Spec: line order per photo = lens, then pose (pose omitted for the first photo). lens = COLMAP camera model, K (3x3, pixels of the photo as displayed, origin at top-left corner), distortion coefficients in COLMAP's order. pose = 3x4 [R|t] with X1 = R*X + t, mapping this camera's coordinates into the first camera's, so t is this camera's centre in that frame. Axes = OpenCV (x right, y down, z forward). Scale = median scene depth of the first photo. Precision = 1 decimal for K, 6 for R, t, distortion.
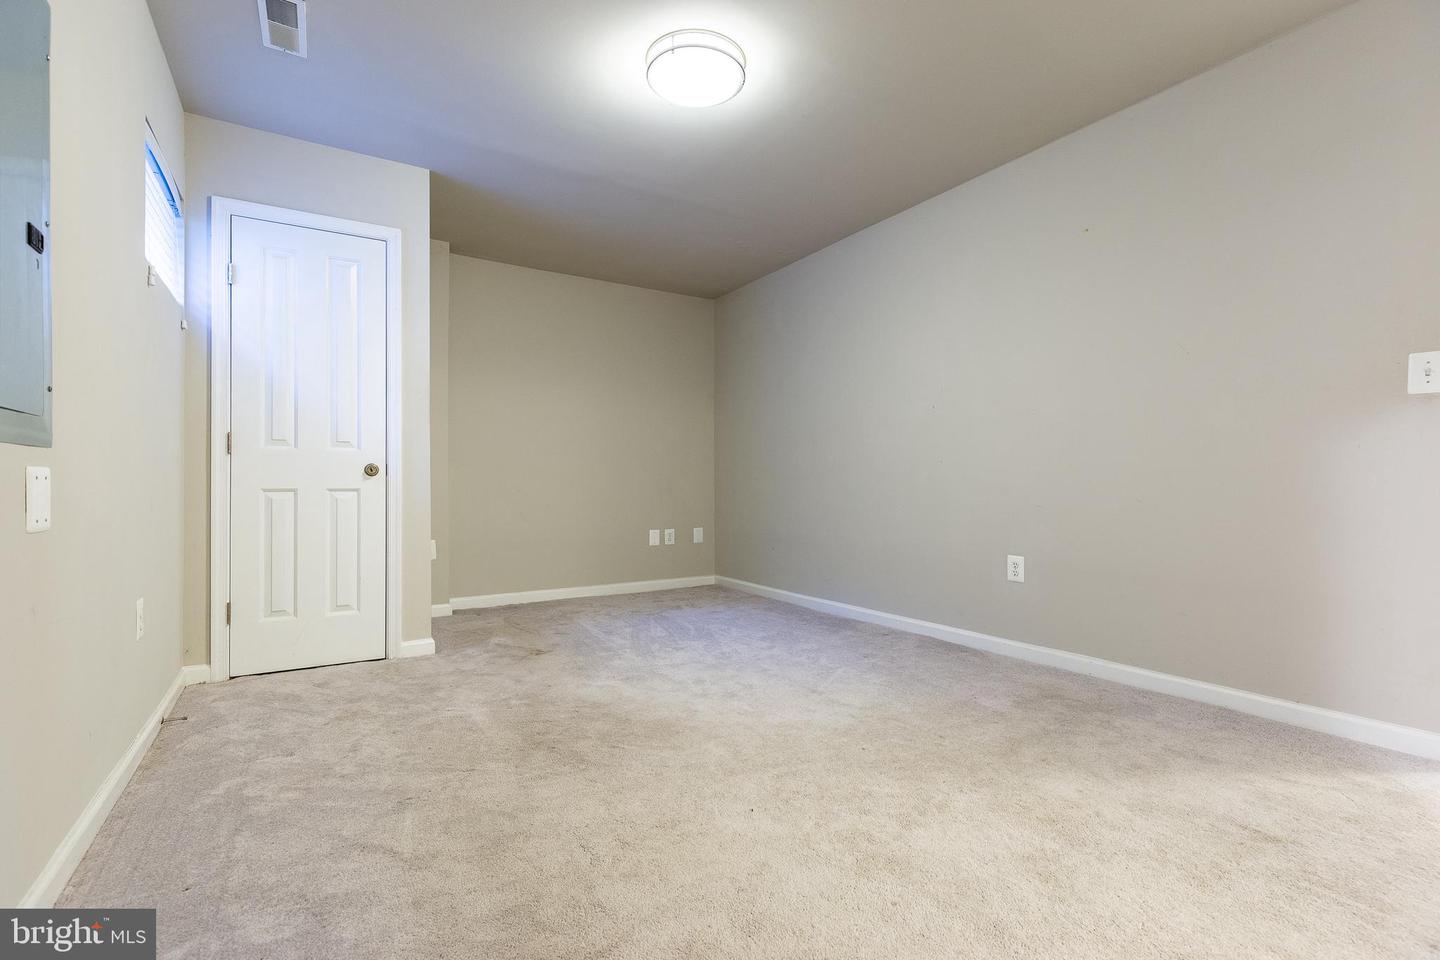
lens RADIAL K [[663.8, 0, 720.0], [0, 663.8, 480.0], [0, 0, 1]] dist [0.043284, 0.000043]
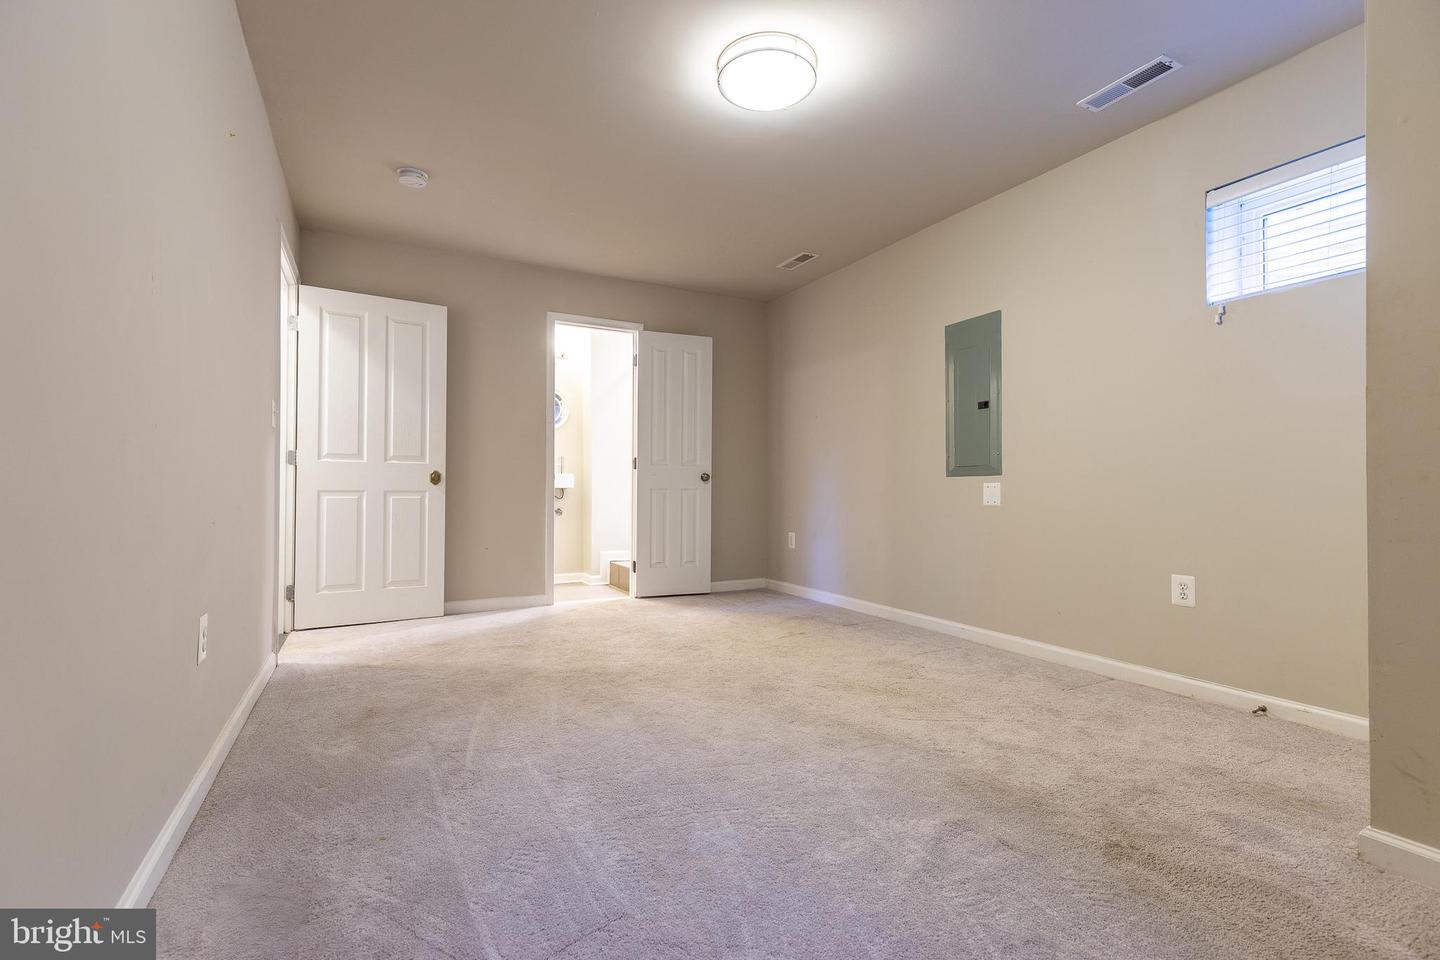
lens RADIAL K [[663.8, 0, 720.0], [0, 663.8, 480.0], [0, 0, 1]] dist [0.043284, 0.000043]
pose [[-0.997925, 0.005458, 0.064150, -0.021298], [0.003665, 0.999600, -0.028033, 0.020669], [-0.064277, -0.027740, -0.997546, 1.706050]]
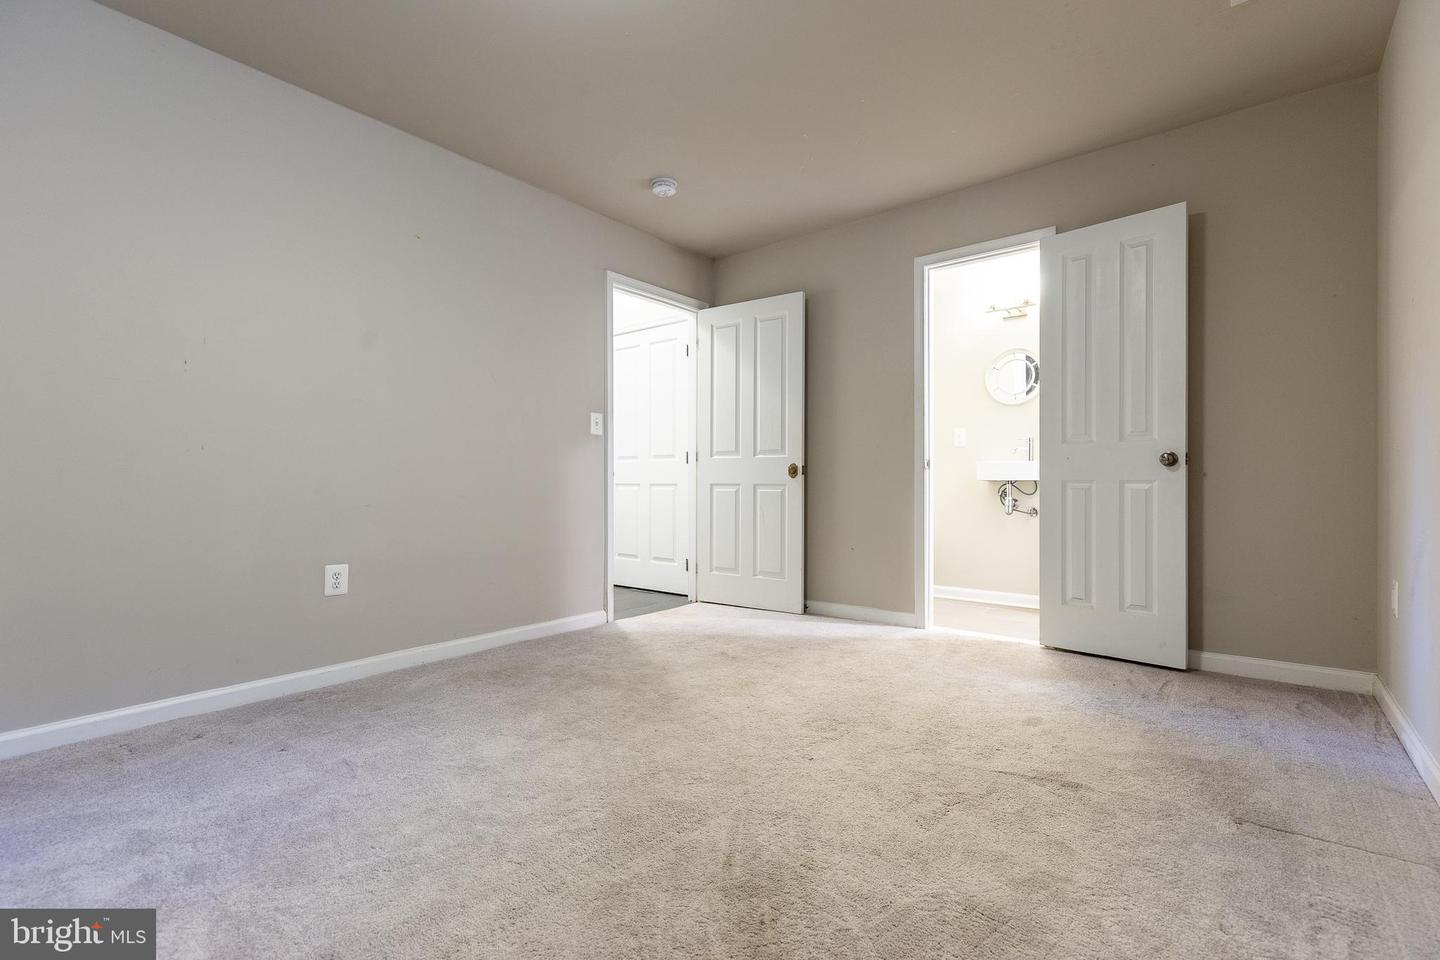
lens RADIAL K [[663.8, 0, 720.0], [0, 663.8, 480.0], [0, 0, 1]] dist [0.043284, 0.000043]
pose [[-0.335155, 0.010840, 0.942101, -0.587937], [-0.008517, 0.999858, -0.014534, 0.014281], [-0.942125, -0.012896, -0.335015, 0.907483]]
